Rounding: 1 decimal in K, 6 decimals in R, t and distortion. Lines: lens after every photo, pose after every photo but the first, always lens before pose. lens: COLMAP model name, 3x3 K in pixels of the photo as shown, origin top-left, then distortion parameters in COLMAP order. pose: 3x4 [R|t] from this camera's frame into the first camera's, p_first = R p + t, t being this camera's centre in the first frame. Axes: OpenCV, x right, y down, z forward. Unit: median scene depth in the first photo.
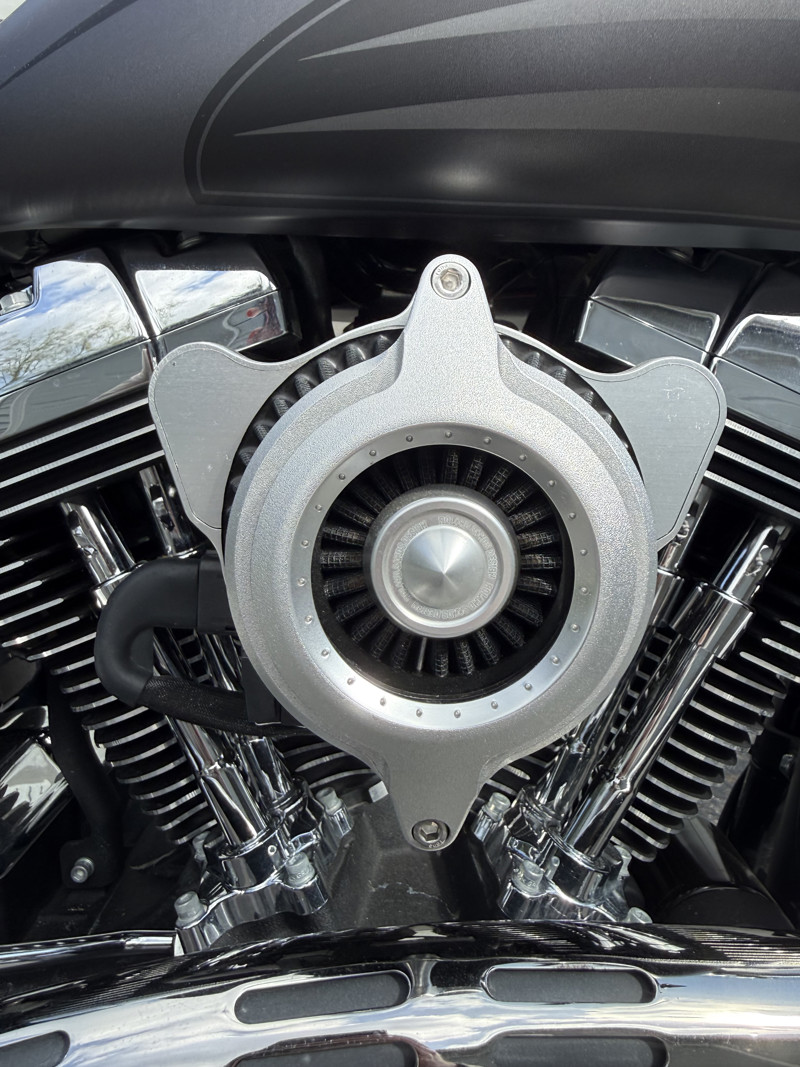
lens RADIAL K [[744.2, 0, 400.0], [0, 744.2, 533.5], [0, 0, 1]] dist [-0.000460, -0.000078]
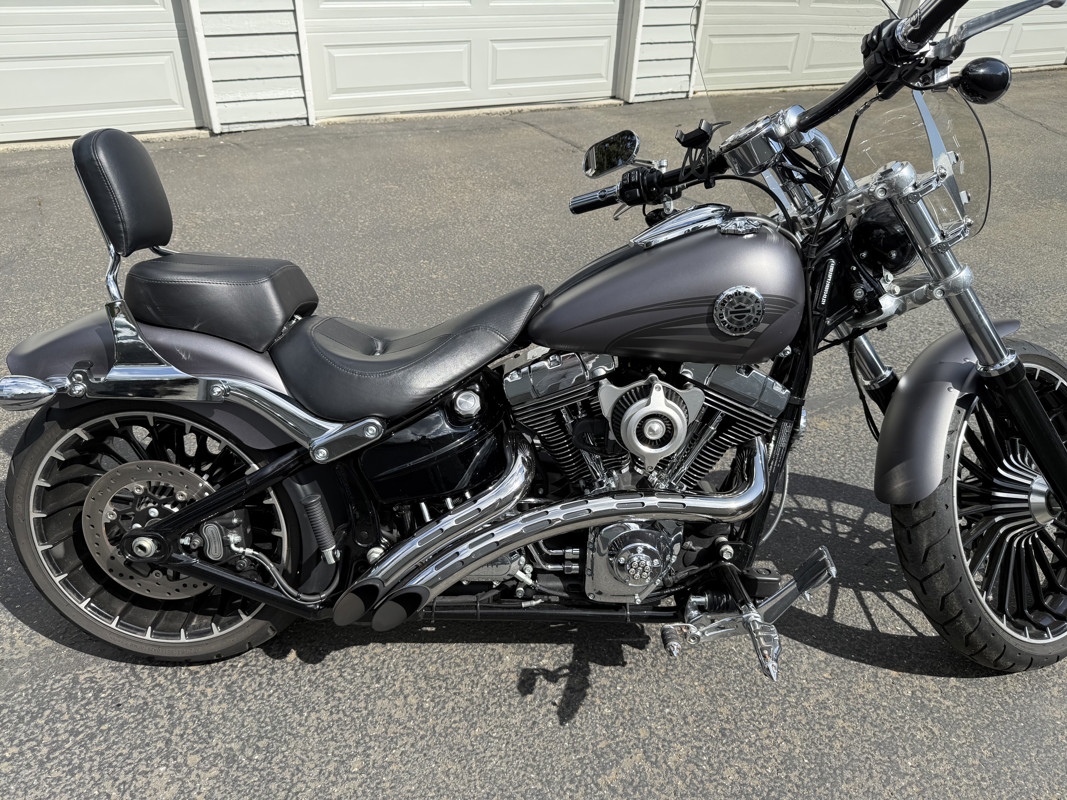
lens RADIAL K [[748.6, 0, 533.5], [0, 748.6, 400.0], [0, 0, 1]] dist [-0.001041, -0.000144]
pose [[0.998863, 0.041048, 0.024232, -0.688587], [-0.044773, 0.982381, 0.181446, -0.794521], [-0.016357, -0.182324, 0.983102, -3.169899]]
